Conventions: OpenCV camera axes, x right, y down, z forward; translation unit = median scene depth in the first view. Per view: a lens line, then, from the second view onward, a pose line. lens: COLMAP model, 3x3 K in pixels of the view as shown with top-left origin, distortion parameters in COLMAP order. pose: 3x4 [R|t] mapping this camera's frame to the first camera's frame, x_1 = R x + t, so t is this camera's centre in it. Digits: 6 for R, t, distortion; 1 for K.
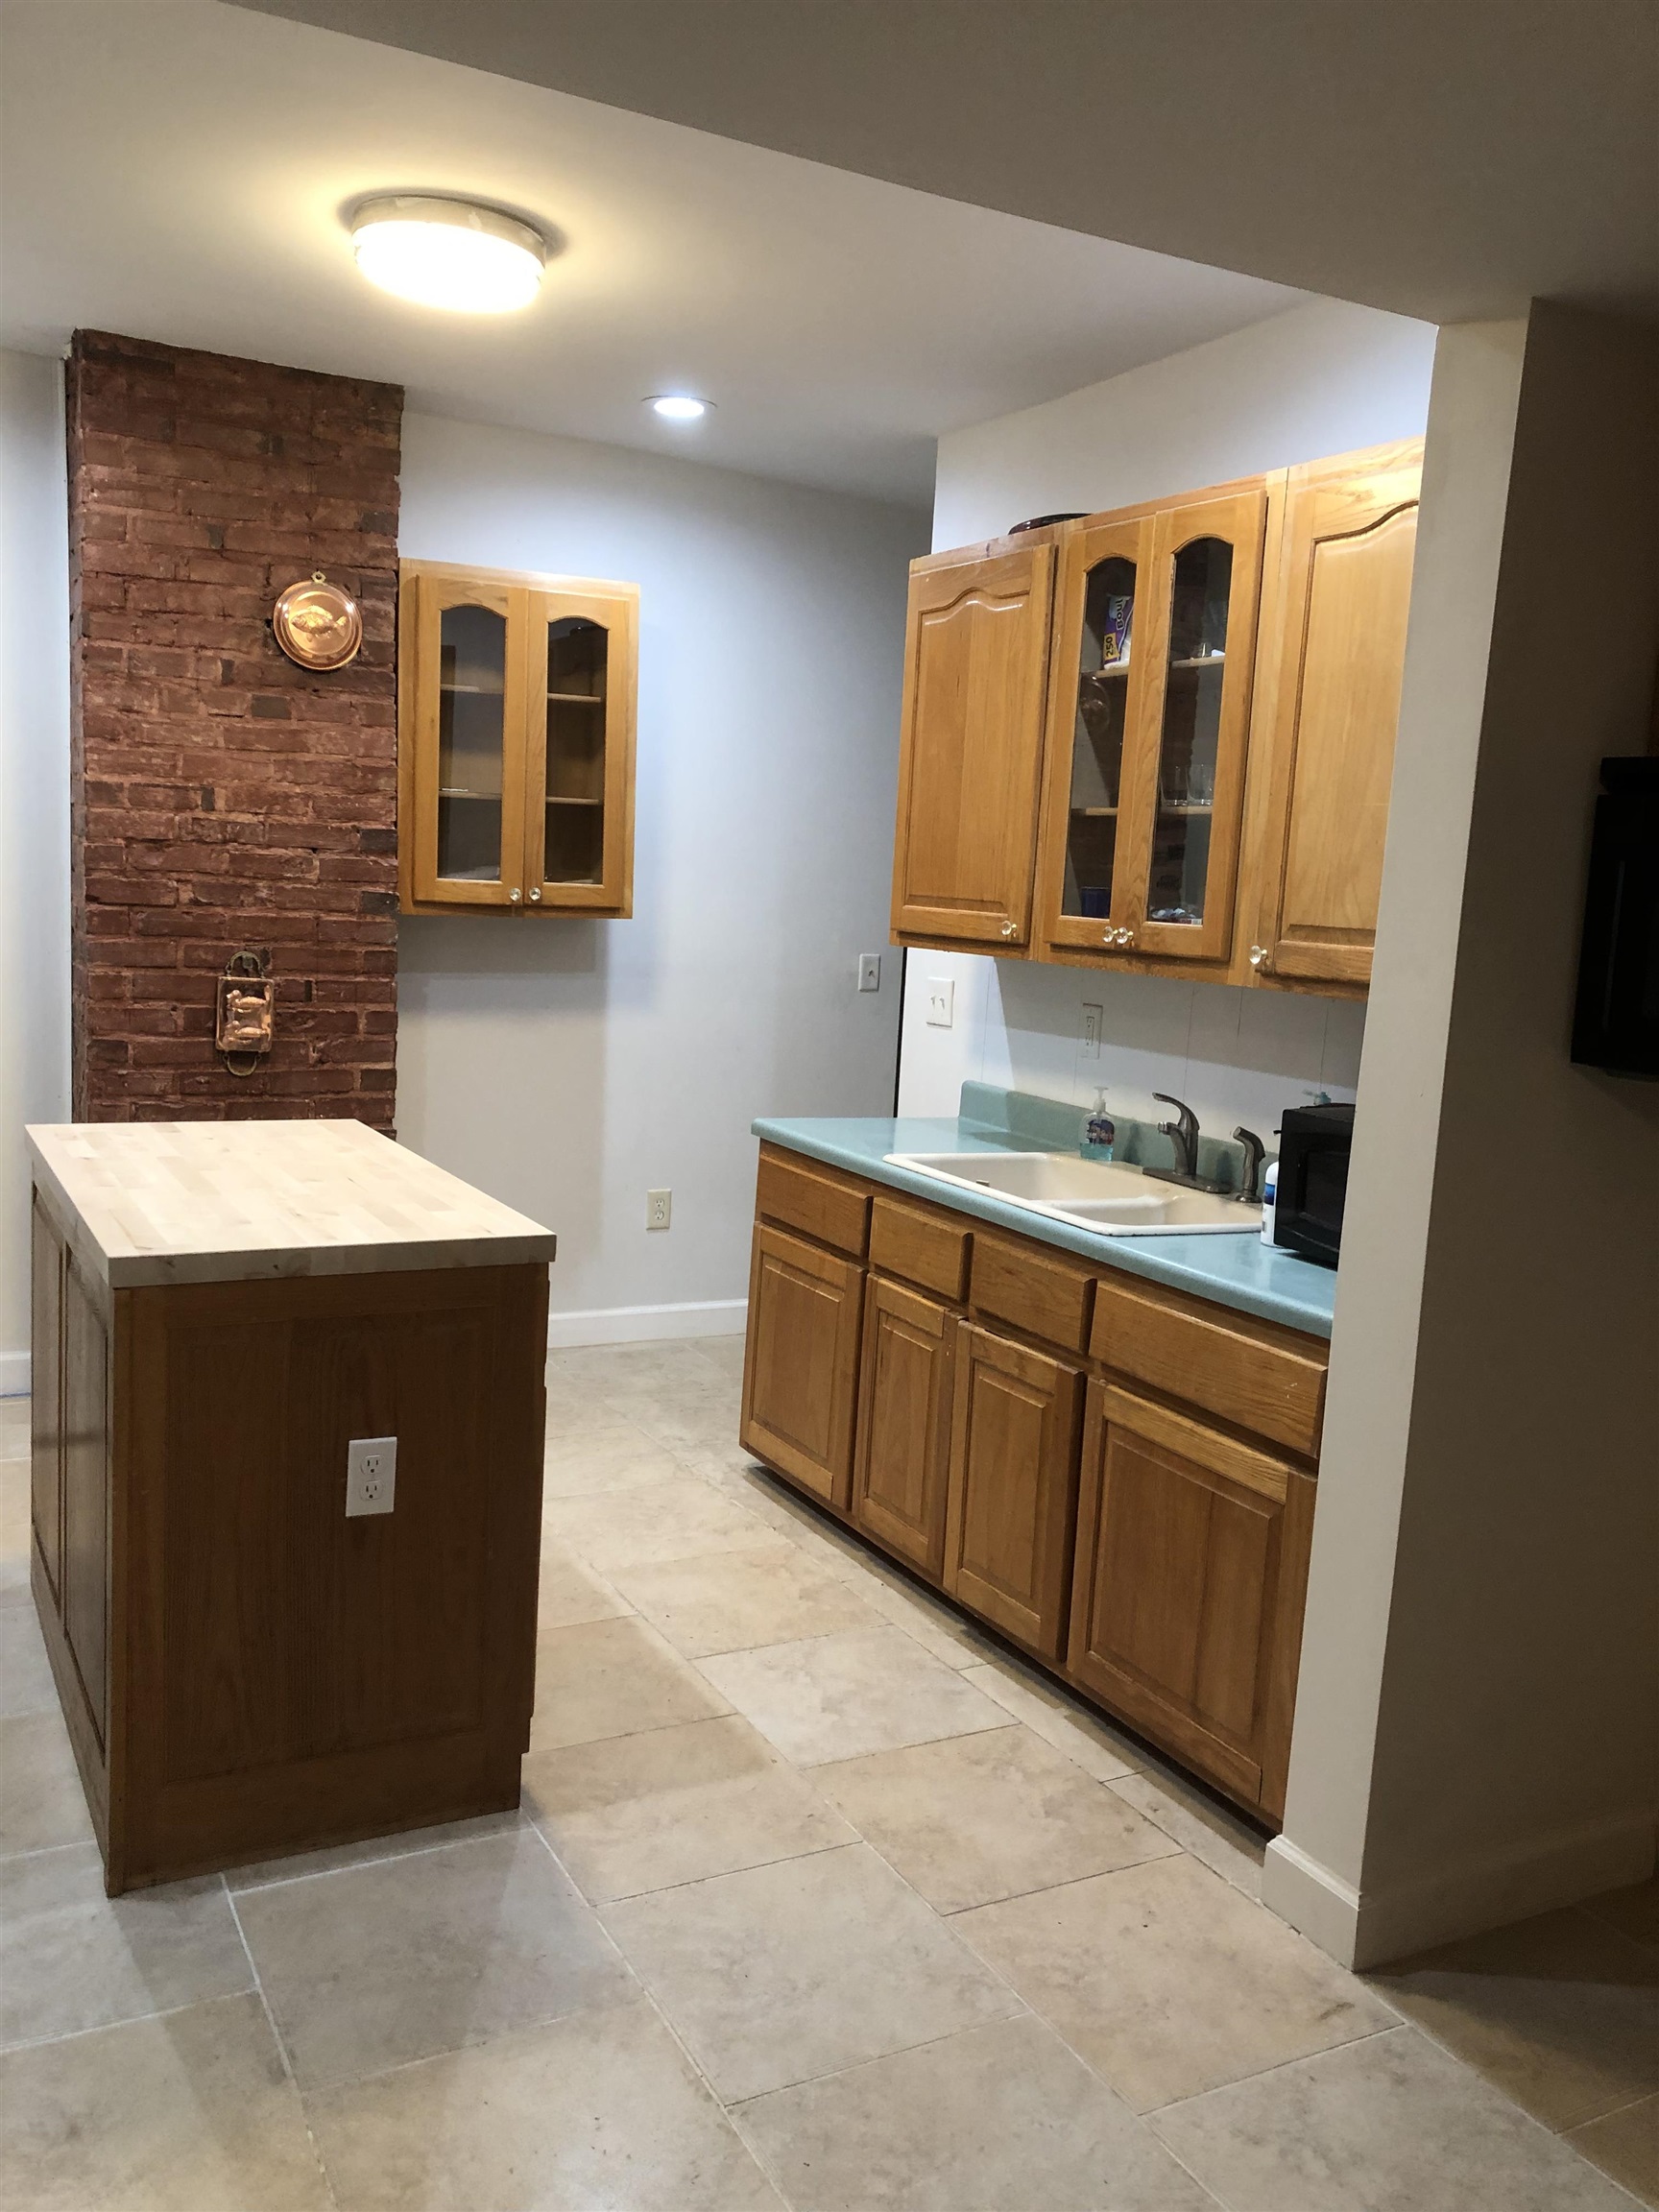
lens RADIAL K [[1790.4, 0, 825.7], [0, 1790.4, 1098.8], [0, 0, 1]] dist [0.068401, -0.078782]
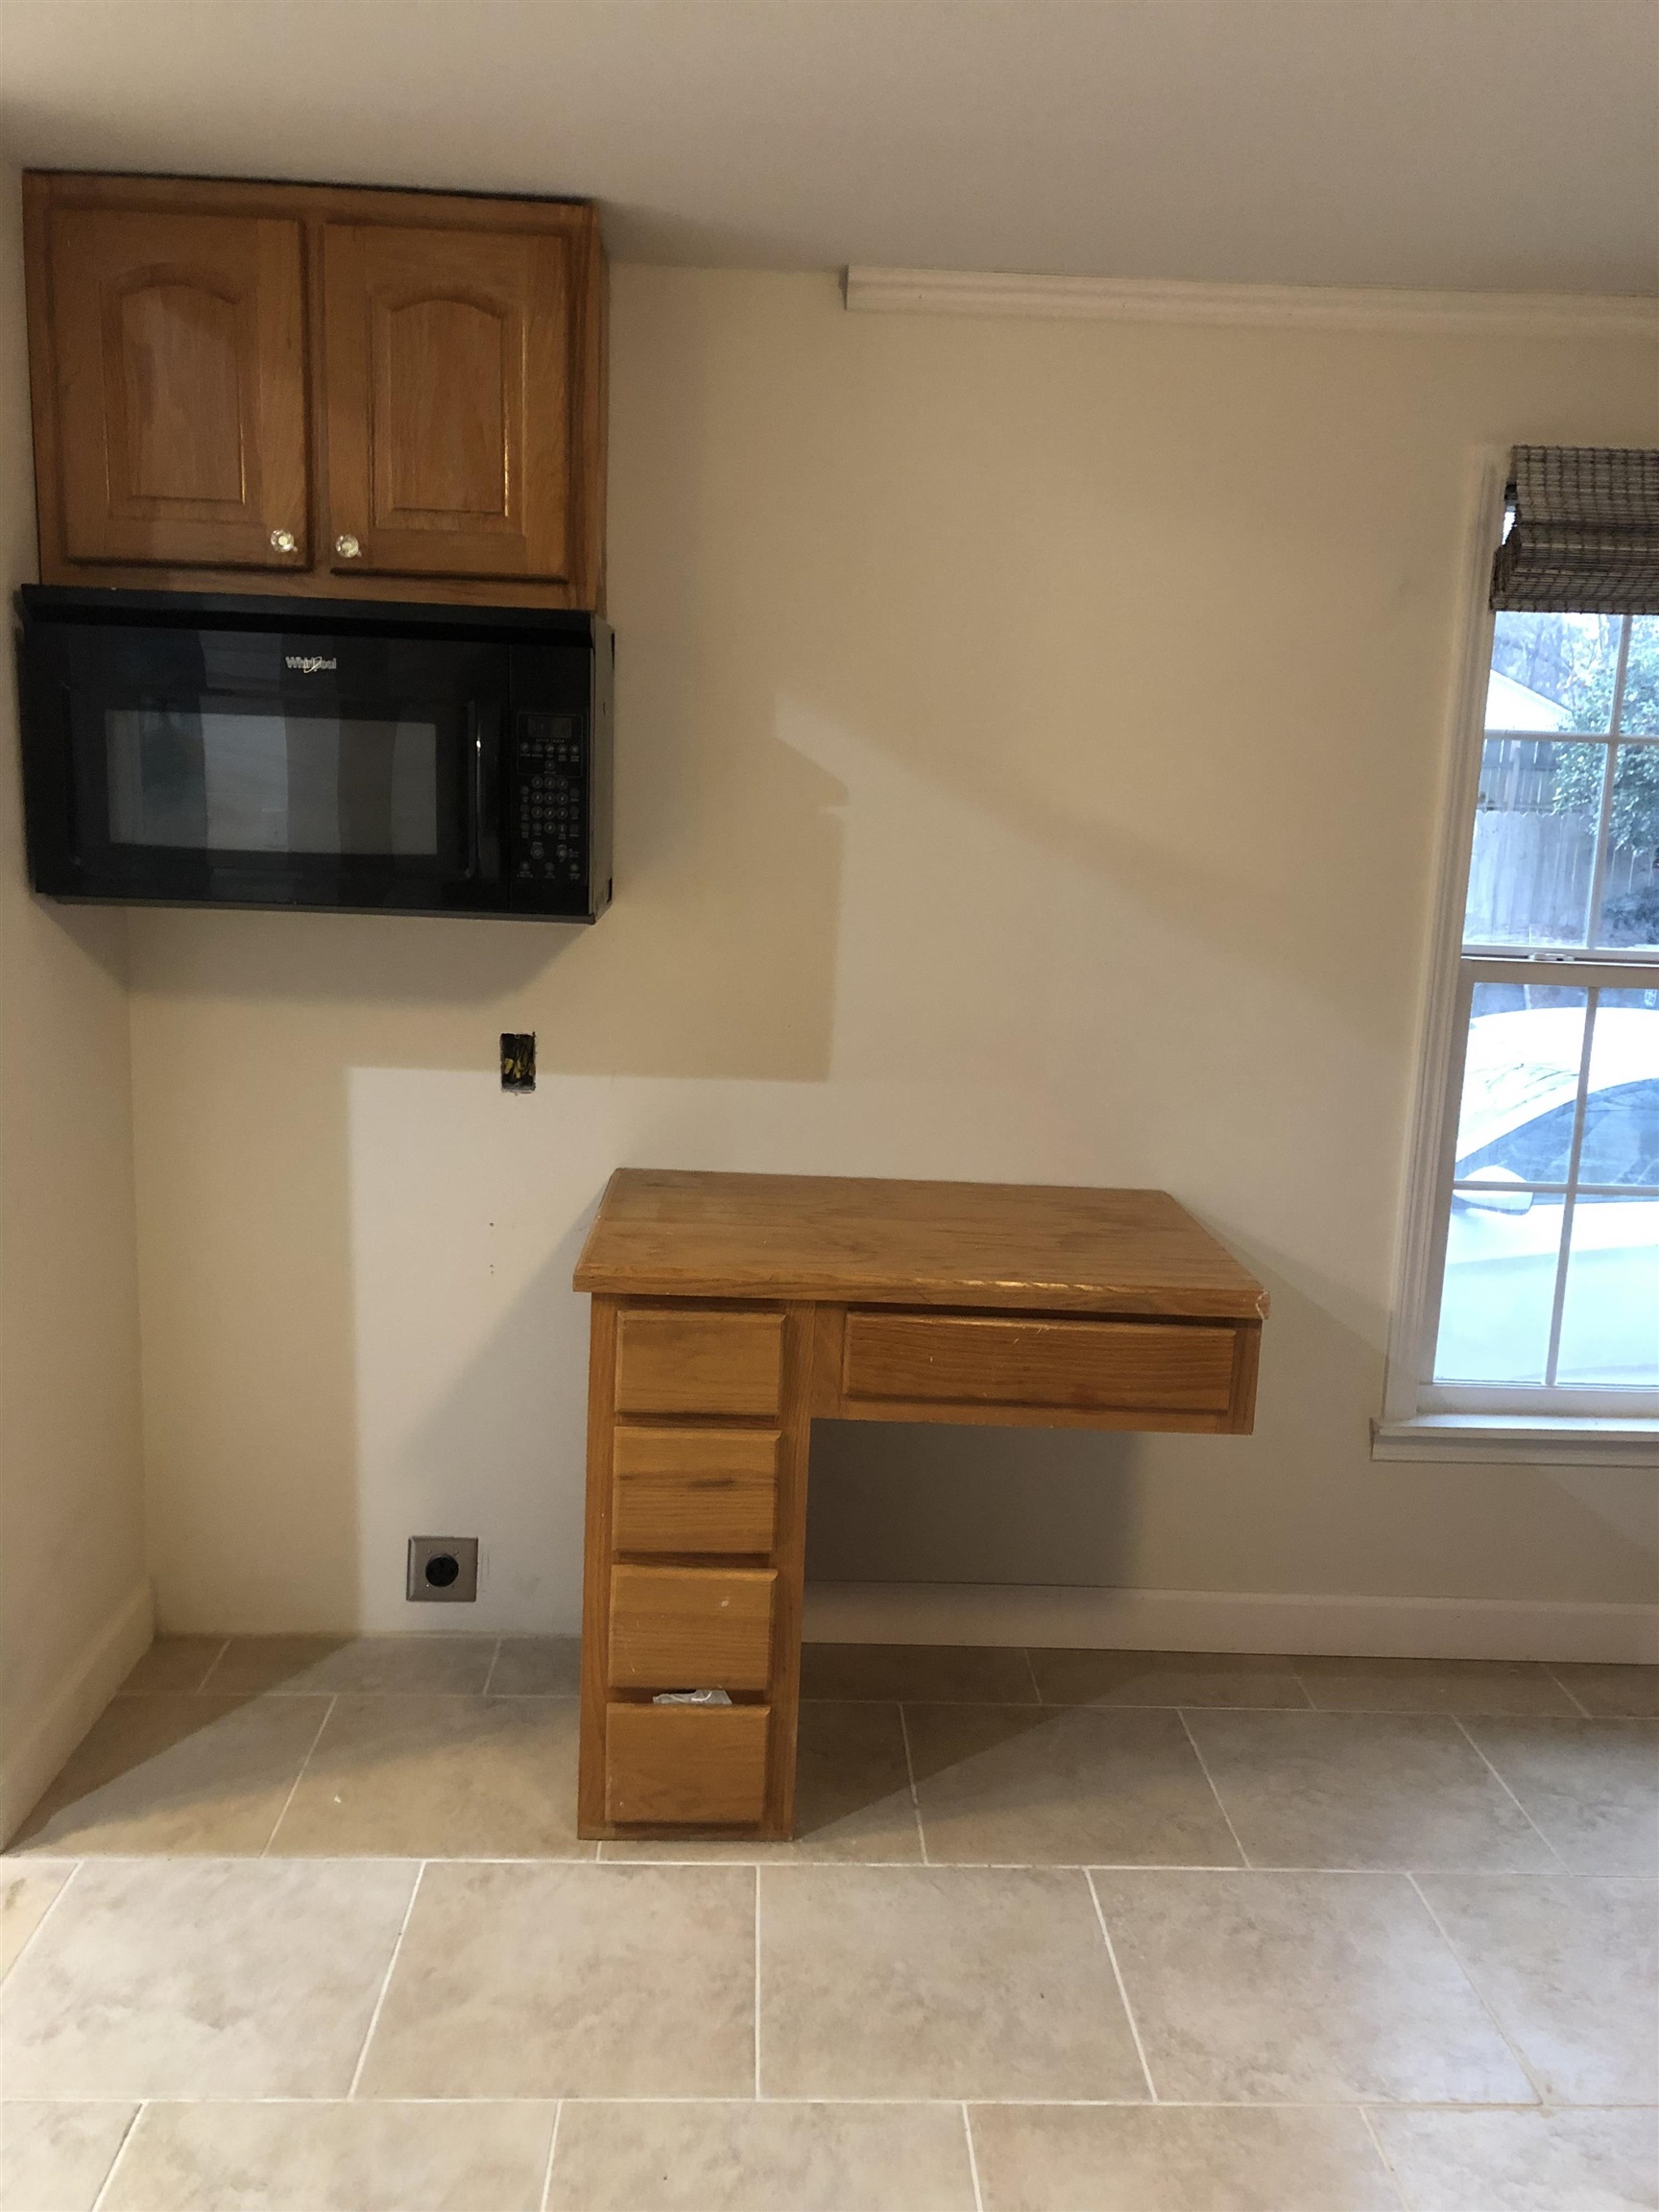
lens RADIAL K [[1790.4, 0, 825.7], [0, 1790.4, 1098.8], [0, 0, 1]] dist [0.068401, -0.078782]
pose [[0.435017, -0.179339, 0.882382, -0.199277], [0.106033, 0.983349, 0.147586, -0.005935], [-0.894157, 0.029359, 0.446790, 0.110088]]
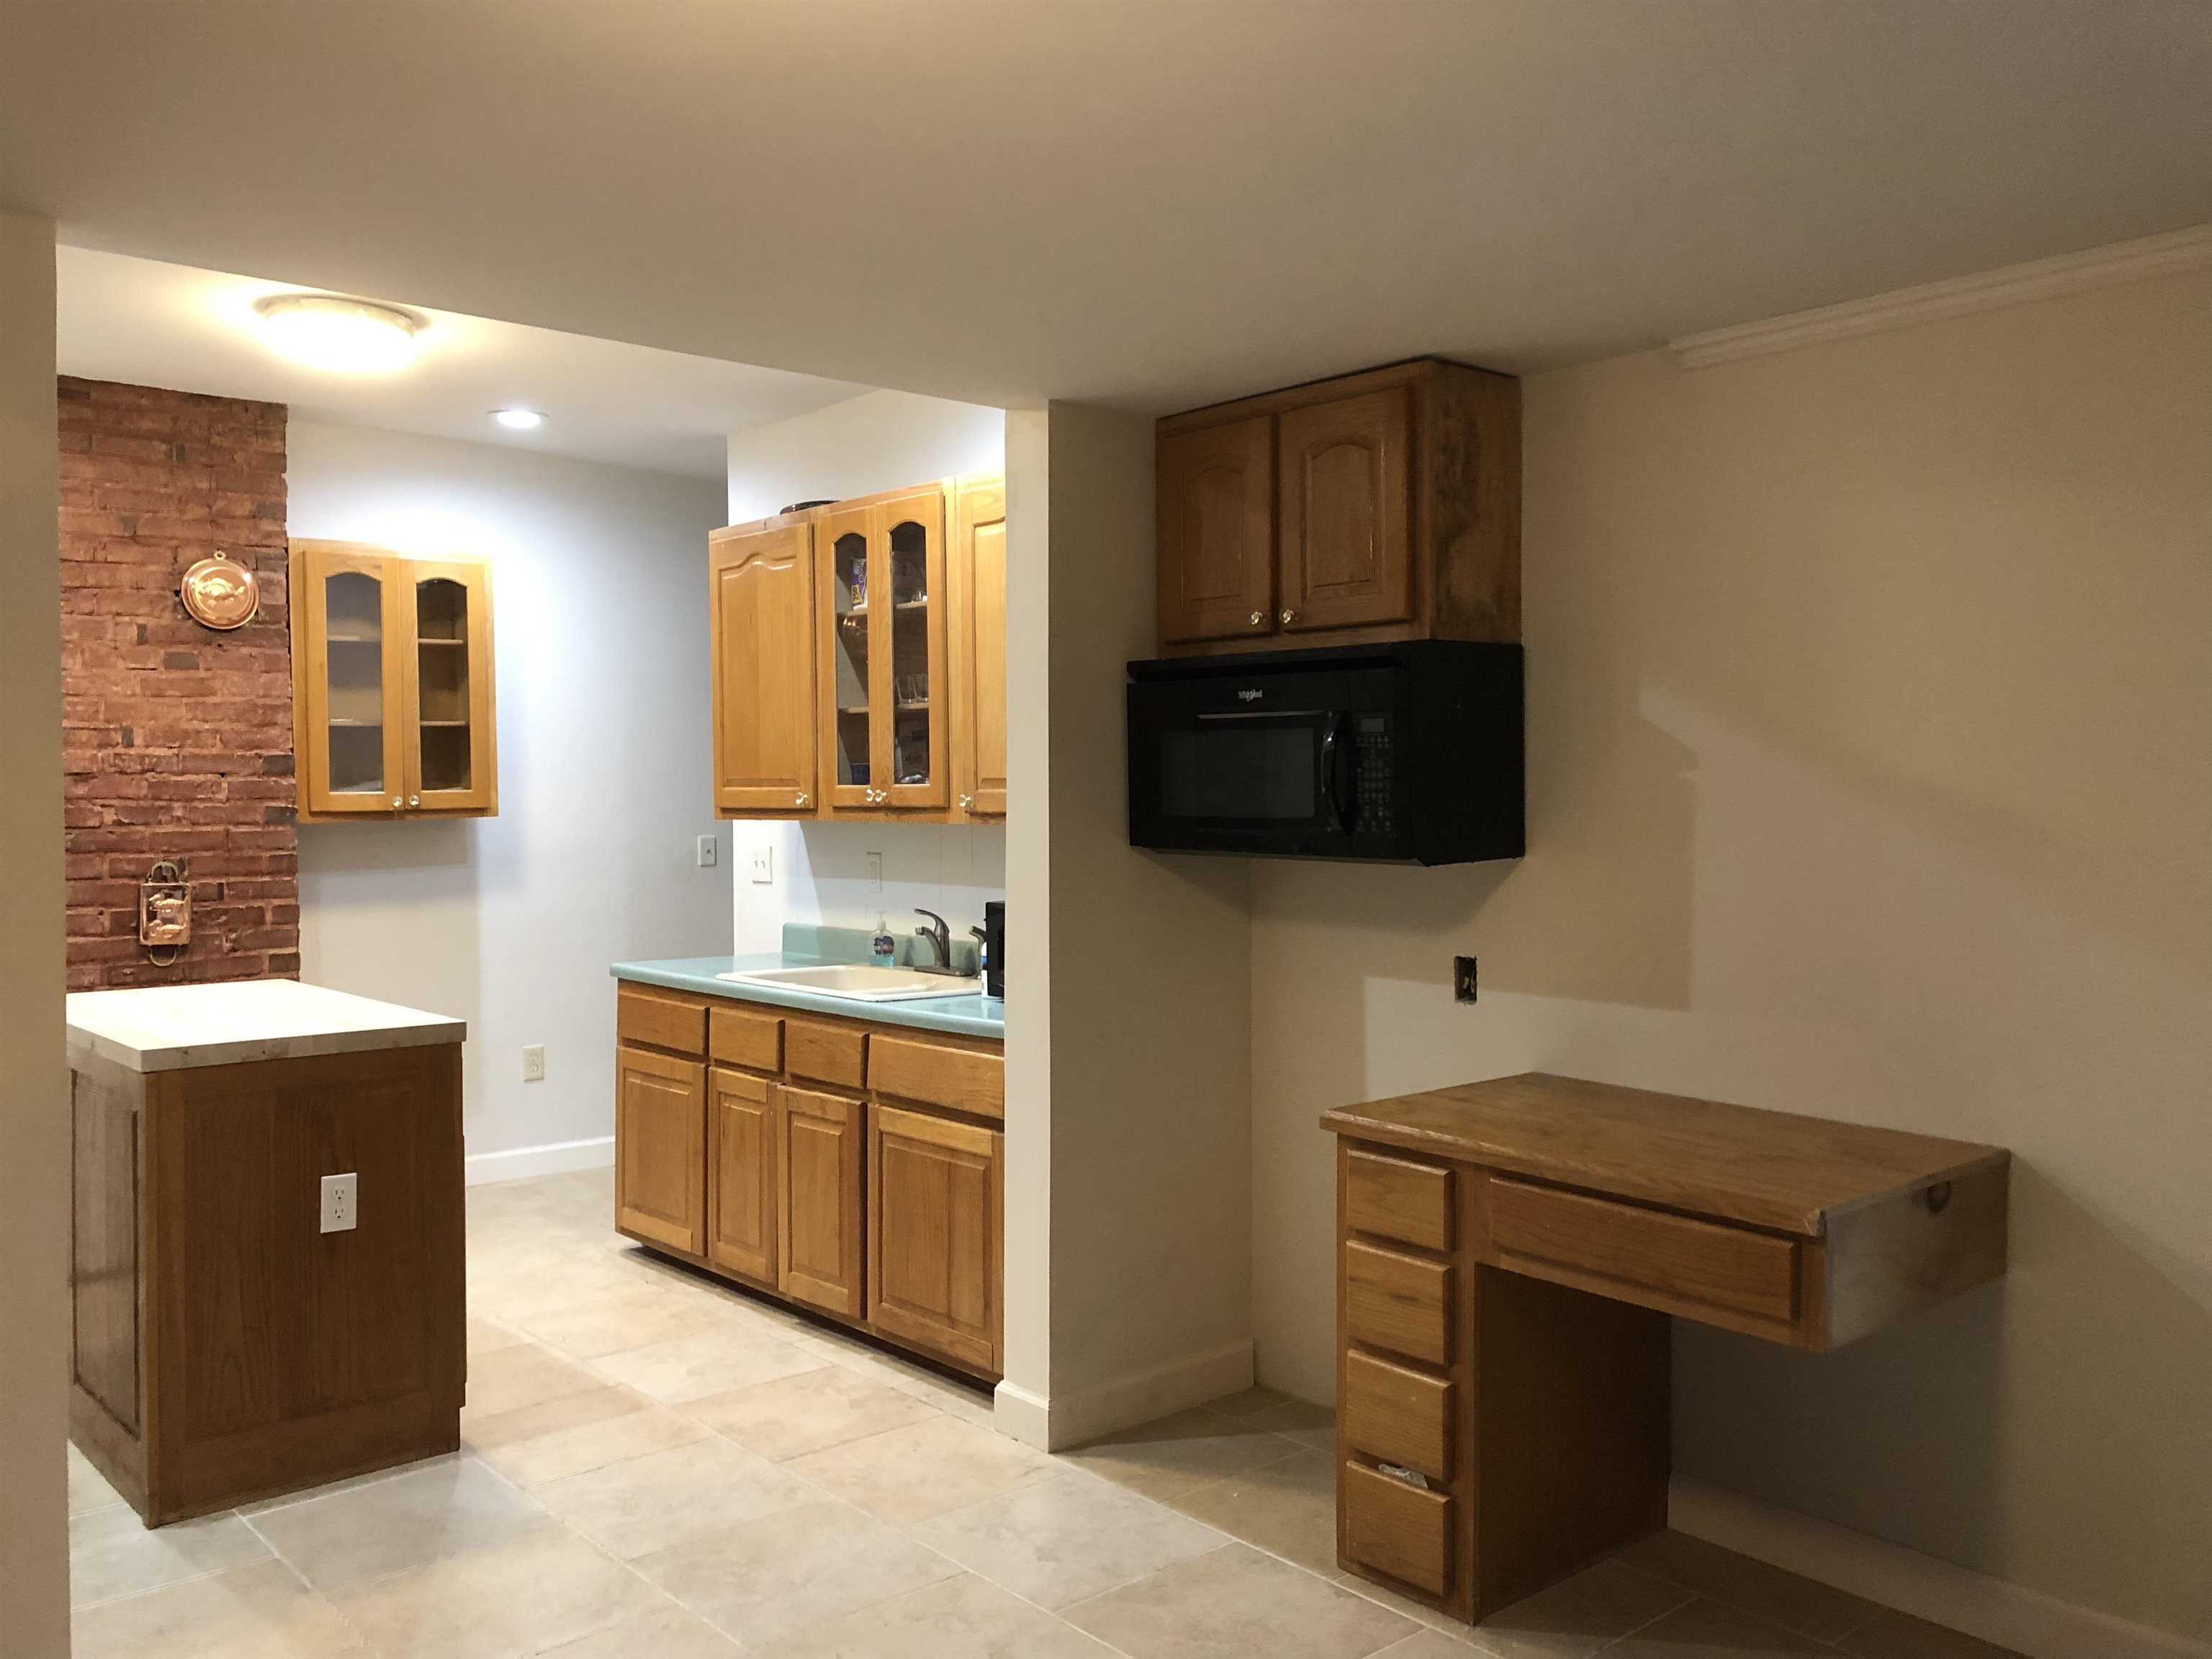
lens RADIAL K [[1790.4, 0, 1079.3], [0, 1790.4, 819.9], [0, 0, 1]] dist [0.068401, -0.078782]
pose [[0.974618, -0.061705, 0.215203, 0.015862], [0.084204, 0.991717, -0.096990, 0.070338], [-0.207436, 0.112649, 0.971741, -0.357088]]
